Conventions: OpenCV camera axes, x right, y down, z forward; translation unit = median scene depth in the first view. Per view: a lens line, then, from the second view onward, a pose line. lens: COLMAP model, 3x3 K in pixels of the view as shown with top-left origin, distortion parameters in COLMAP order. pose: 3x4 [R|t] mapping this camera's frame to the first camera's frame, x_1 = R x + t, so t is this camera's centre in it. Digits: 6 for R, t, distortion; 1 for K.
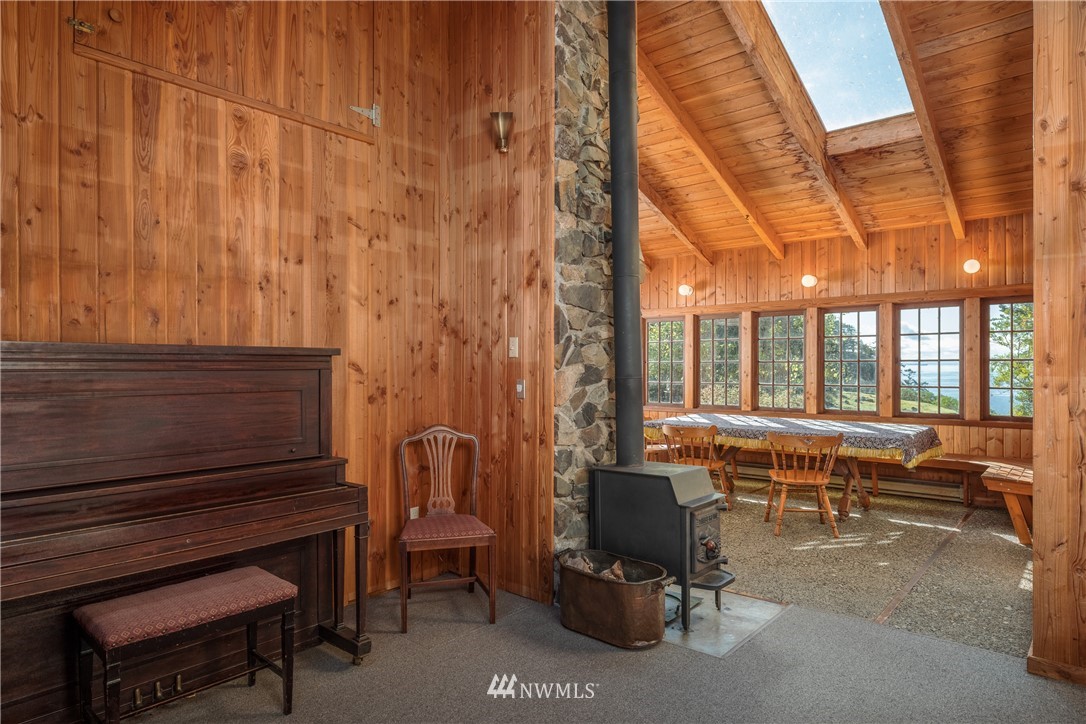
lens RADIAL K [[659.4, 0, 543.0], [0, 659.4, 362.0], [0, 0, 1]] dist [-0.001588, 0.000186]
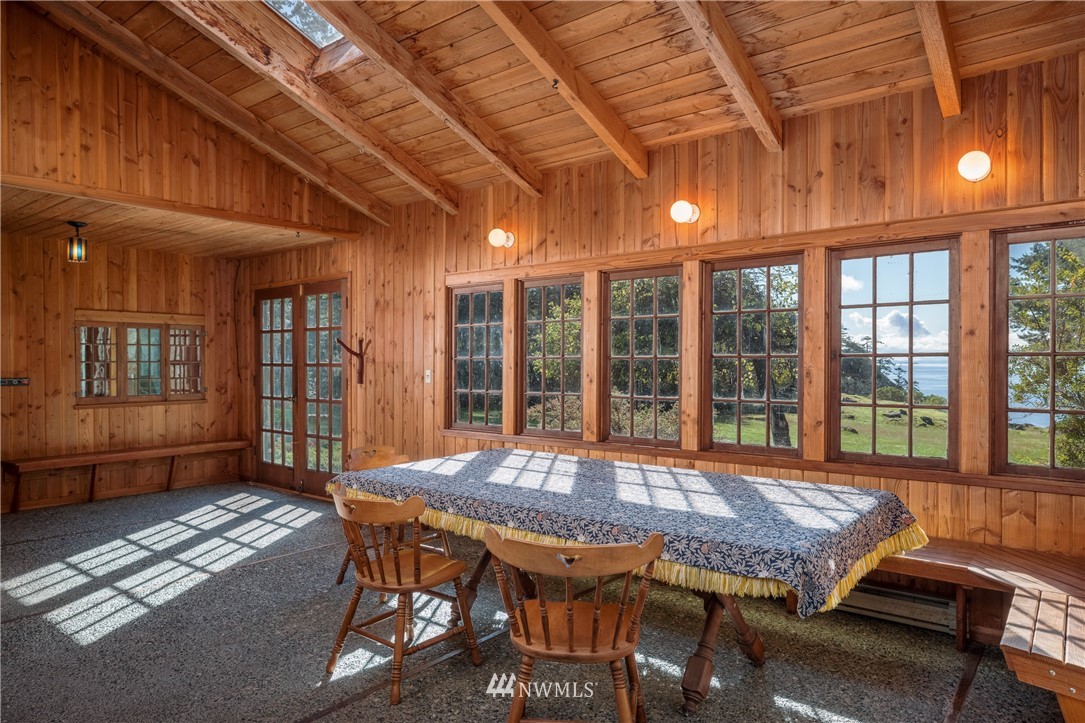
lens RADIAL K [[686.2, 0, 542.5], [0, 686.2, 361.5], [0, 0, 1]] dist [-0.002055, 0.000219]
pose [[0.999613, 0.000896, 0.027817, 0.286050], [-0.001014, 0.999990, 0.004240, 0.000734], [-0.027813, -0.004266, 0.999604, 0.452025]]
